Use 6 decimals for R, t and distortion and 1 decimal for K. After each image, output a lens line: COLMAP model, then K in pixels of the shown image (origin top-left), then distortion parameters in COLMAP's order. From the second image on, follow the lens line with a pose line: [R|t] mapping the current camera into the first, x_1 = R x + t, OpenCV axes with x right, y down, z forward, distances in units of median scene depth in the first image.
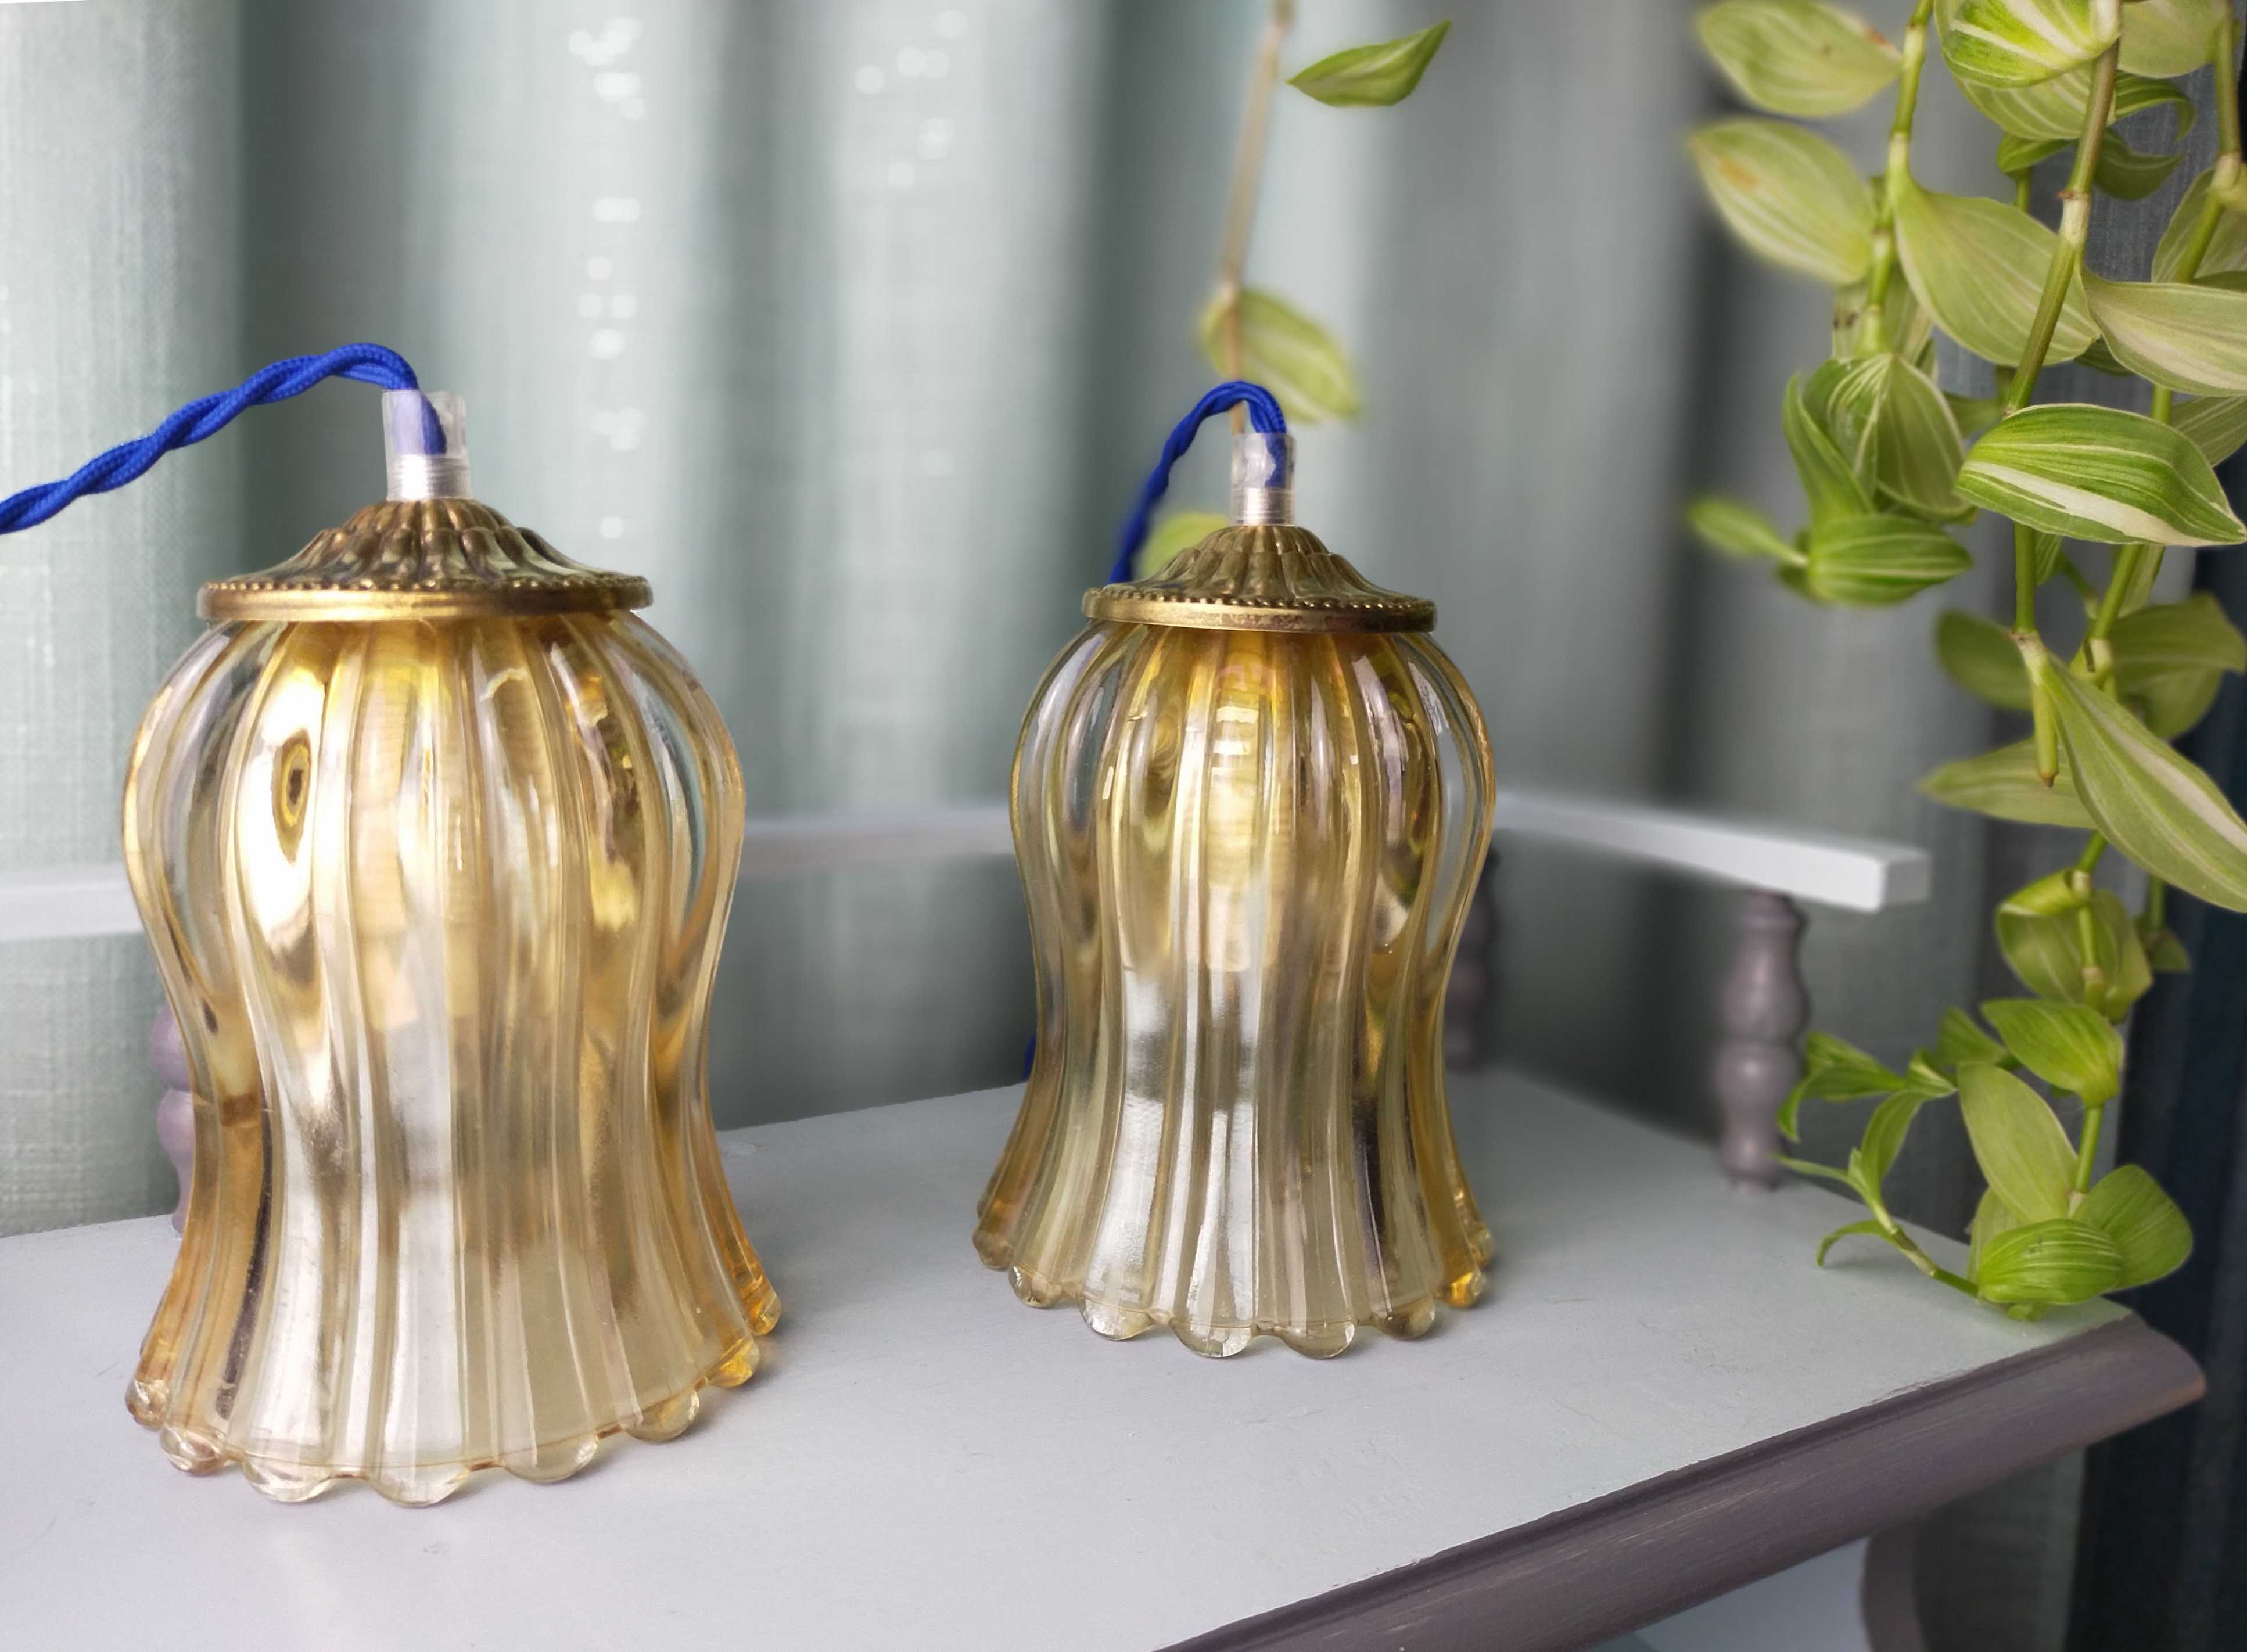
lens RADIAL K [[1798.8, 0, 1123.5], [0, 1798.8, 826.0], [0, 0, 1]] dist [0.047100, -0.001606]
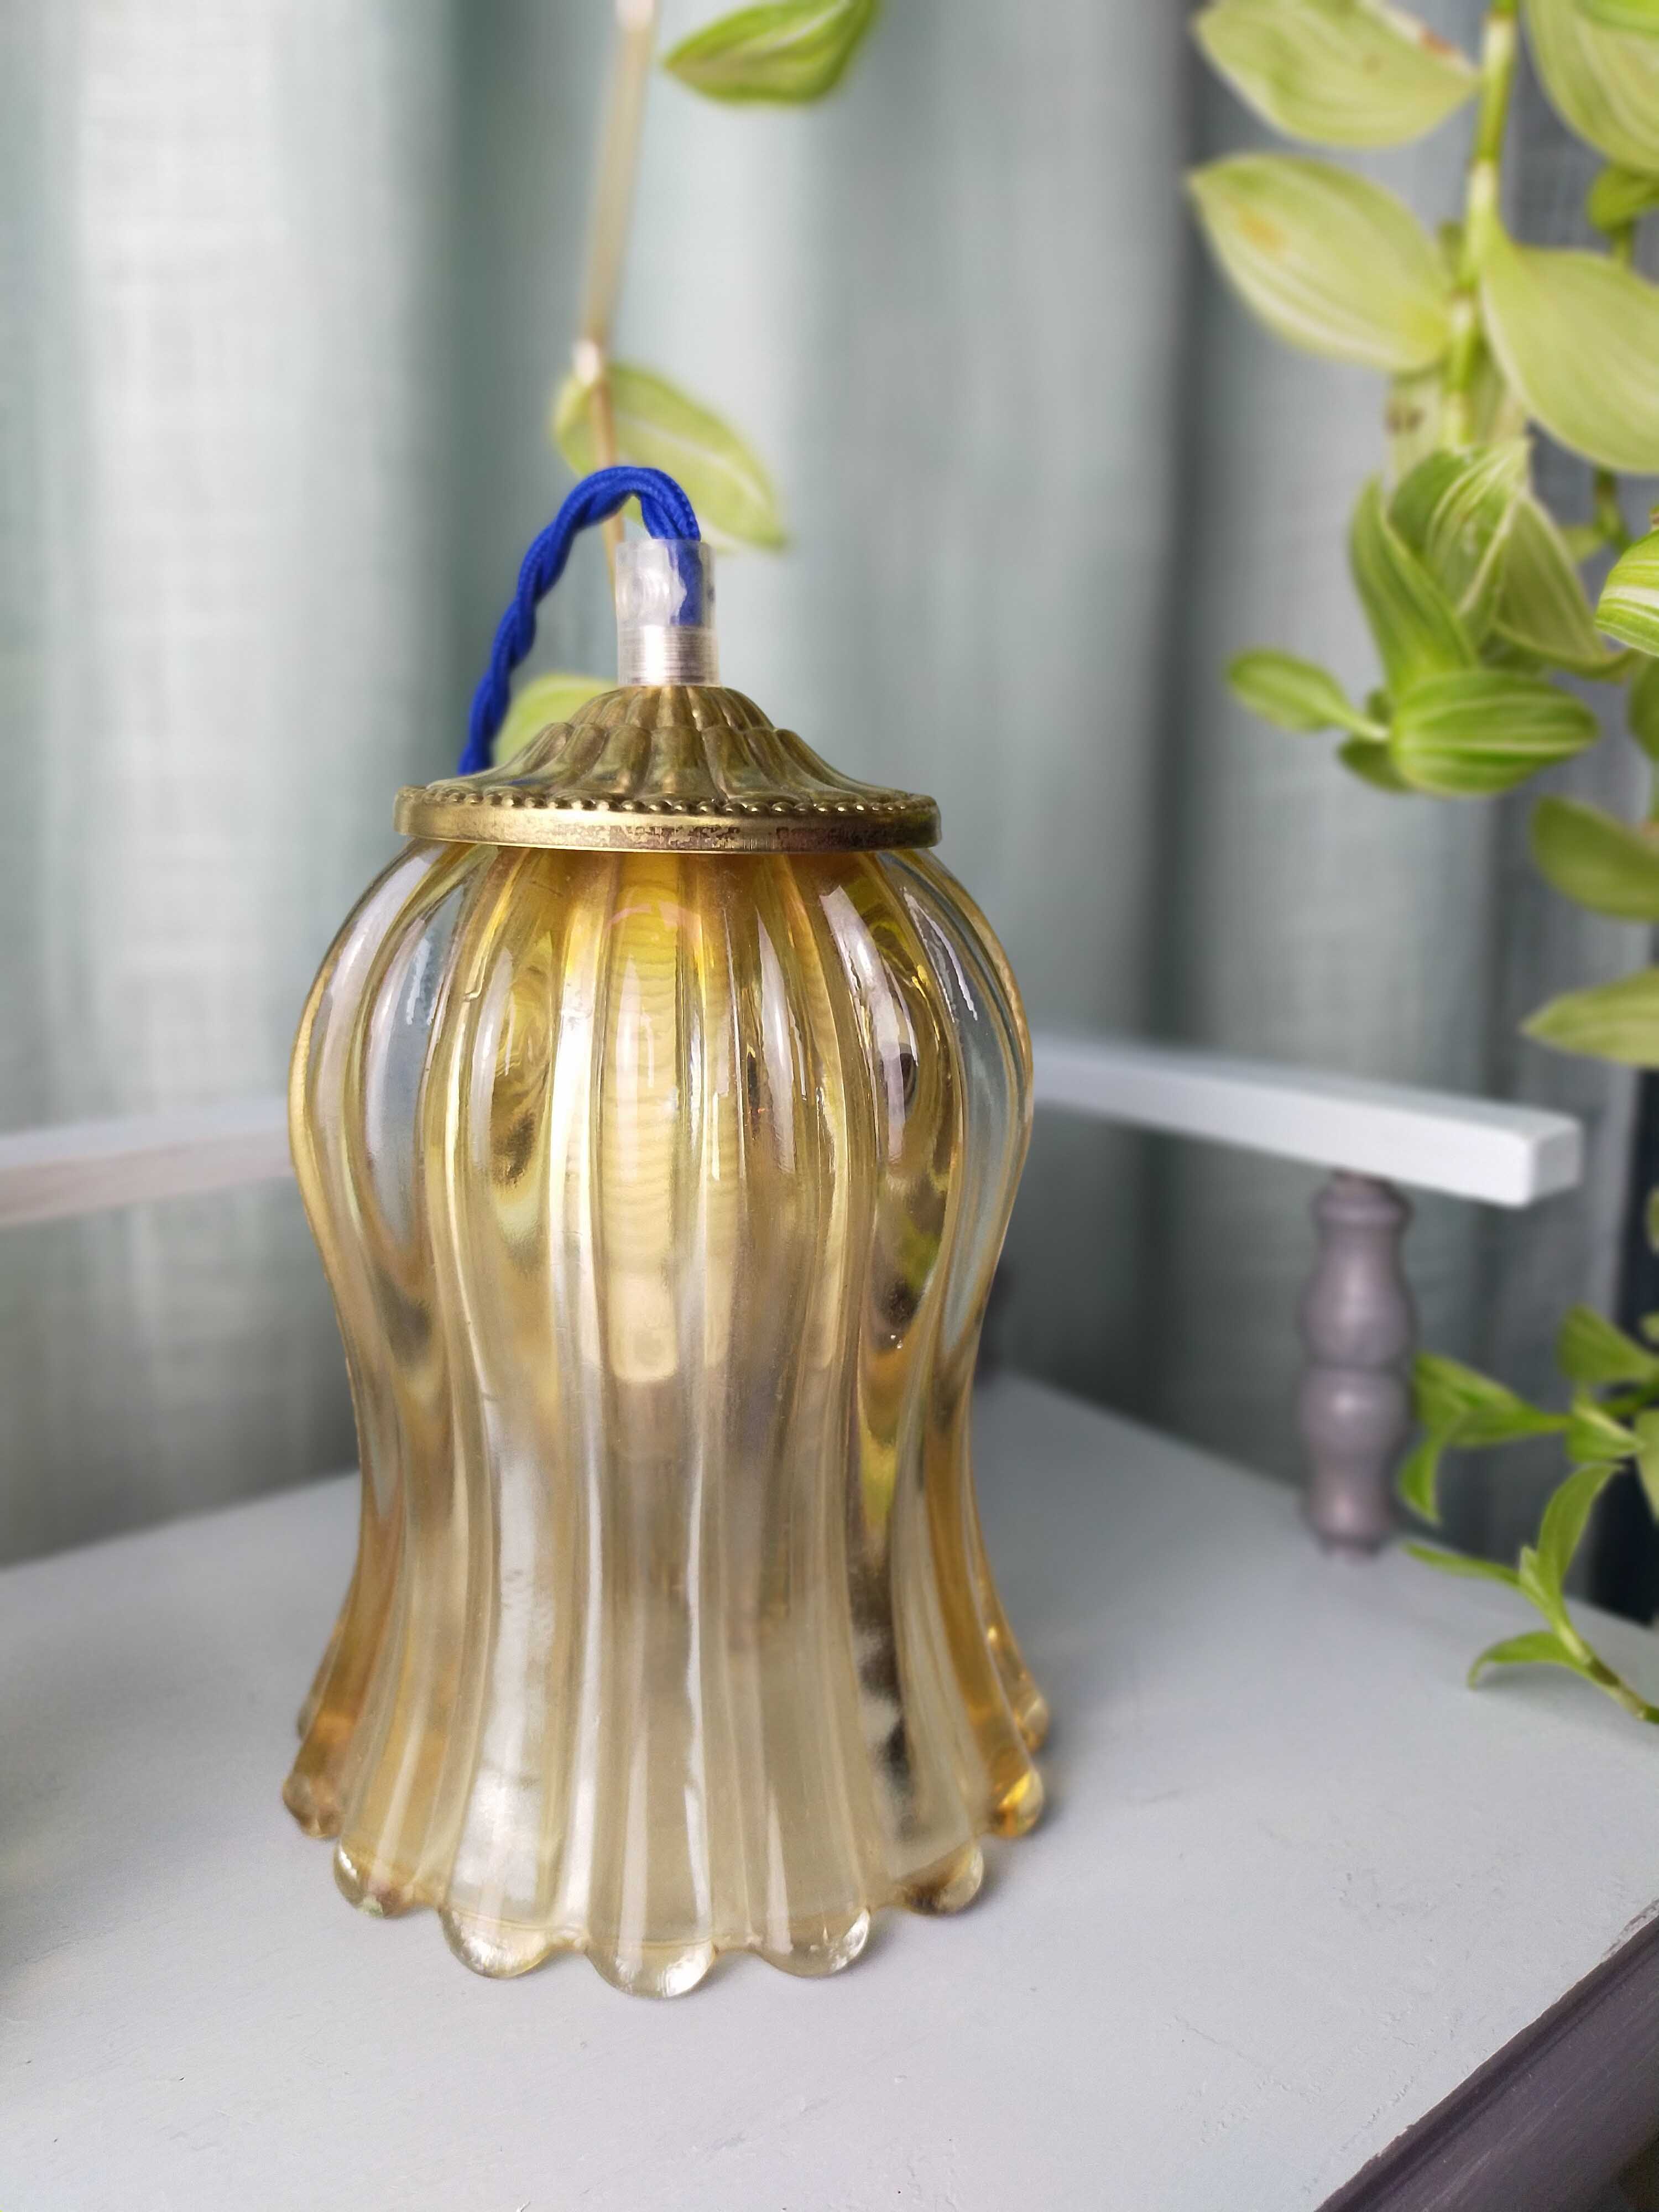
lens RADIAL K [[1610.1, 0, 845.0], [0, 1610.1, 1107.8], [0, 0, 1]] dist [0.045015, -0.066688]
pose [[0.985502, -0.053632, 0.160961, 0.037991], [0.042834, 0.996639, 0.069823, -0.053865], [-0.164165, -0.061916, 0.984488, 0.413678]]
